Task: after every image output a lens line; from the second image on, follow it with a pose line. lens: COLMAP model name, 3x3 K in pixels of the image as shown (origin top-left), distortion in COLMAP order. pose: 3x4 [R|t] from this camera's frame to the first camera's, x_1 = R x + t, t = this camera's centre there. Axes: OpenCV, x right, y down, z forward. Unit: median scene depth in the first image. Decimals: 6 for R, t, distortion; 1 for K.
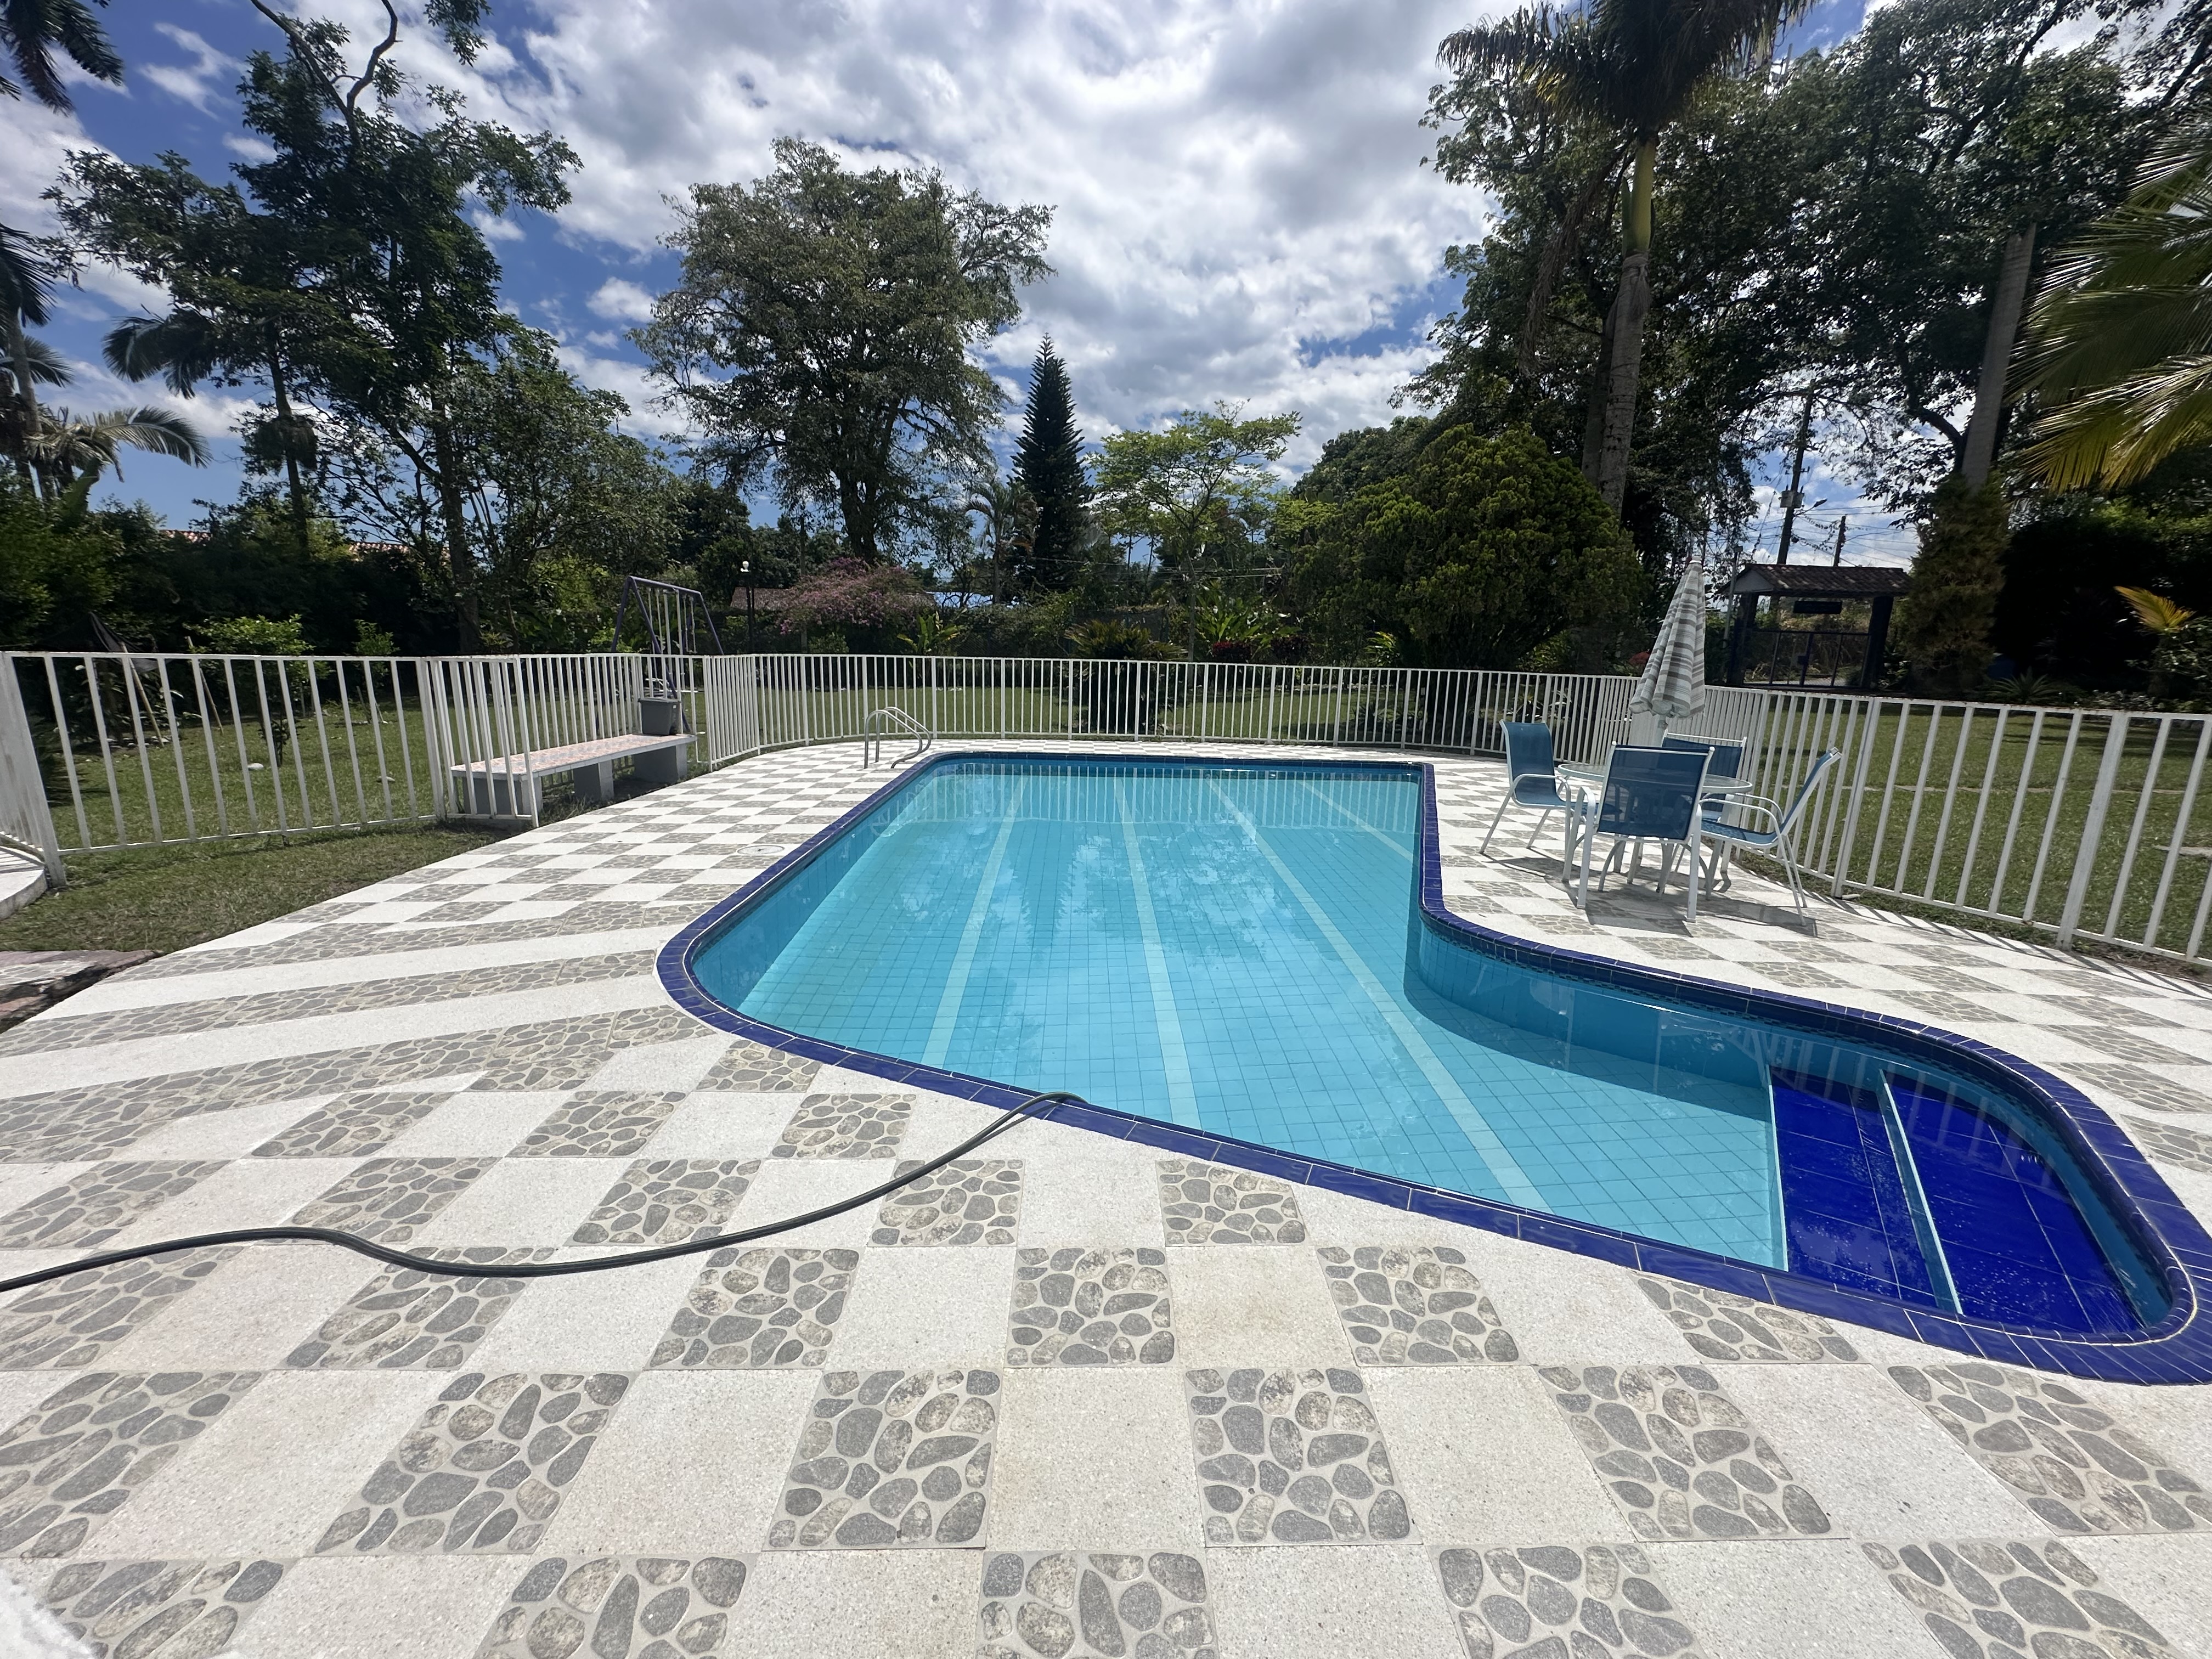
lens RADIAL K [[884.0, 0, 1106.0], [0, 884.0, 829.5], [0, 0, 1]] dist [-0.006607, 0.003443]
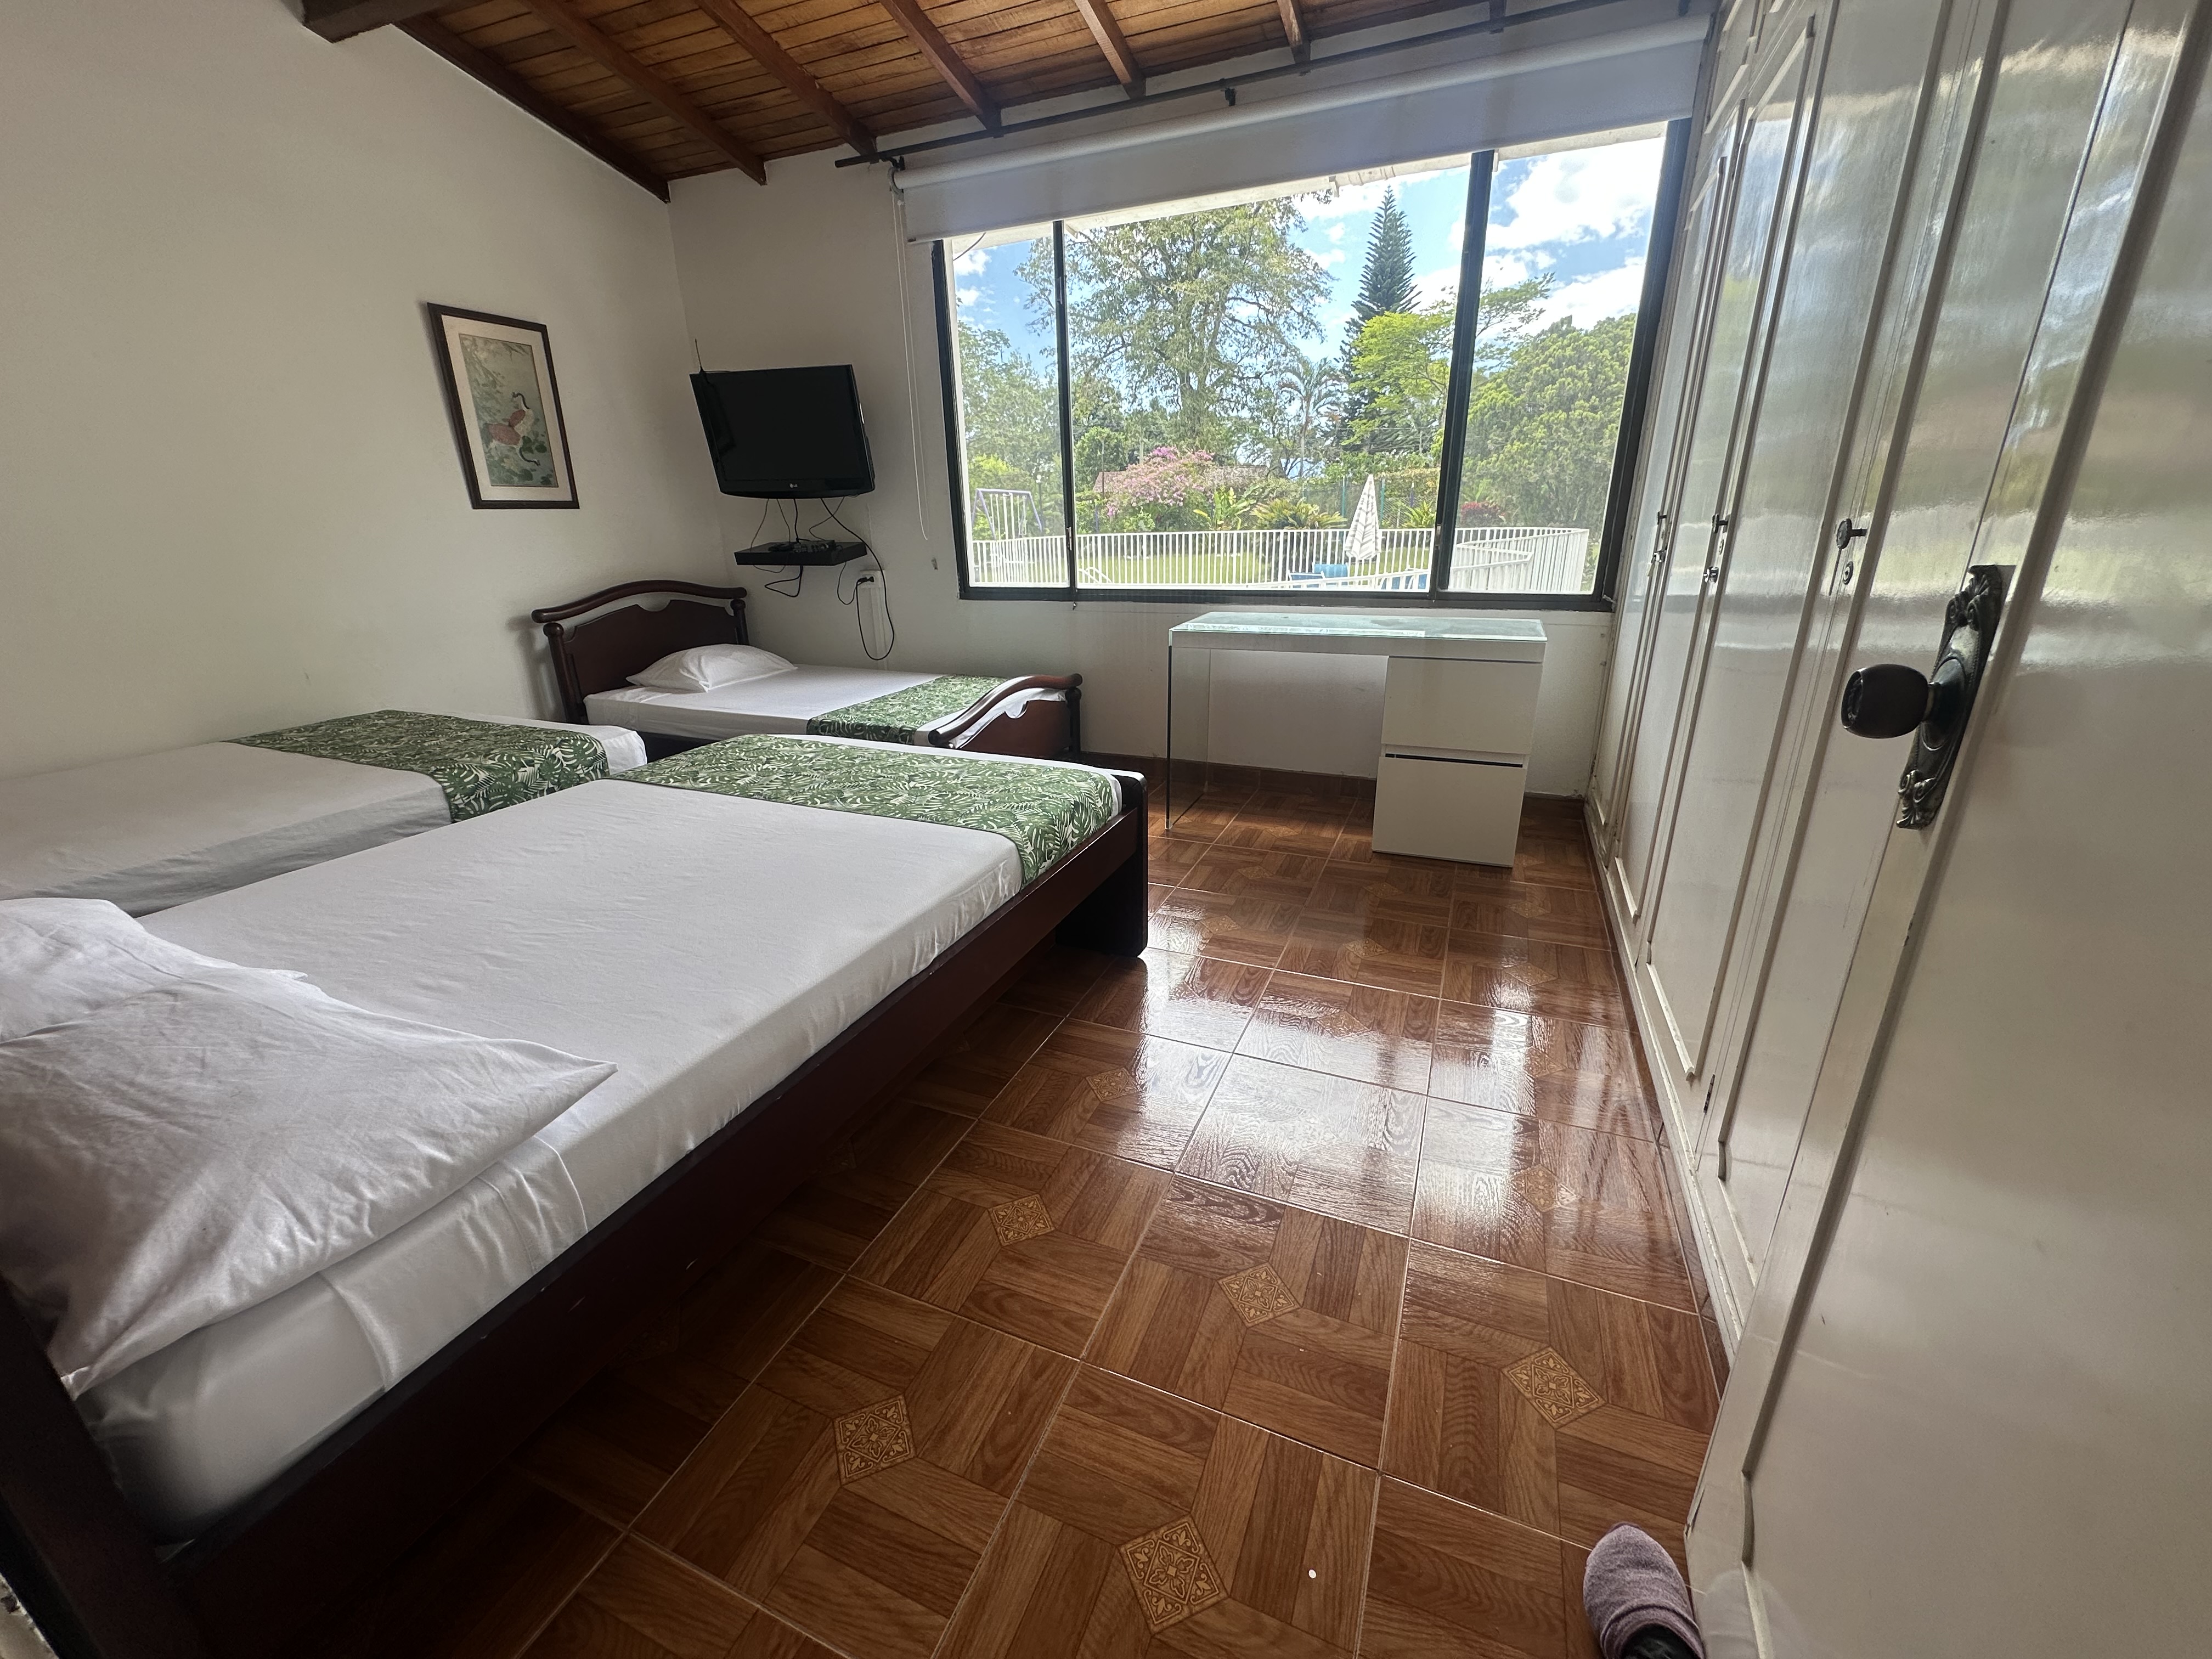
lens RADIAL K [[884.0, 0, 1106.0], [0, 884.0, 829.5], [0, 0, 1]] dist [-0.006607, 0.003443]
pose [[0.909234, 0.091253, -0.406161, 0.189517], [-0.032567, 0.988281, 0.149134, 0.038777], [0.415010, -0.122370, 0.901550, -0.216672]]
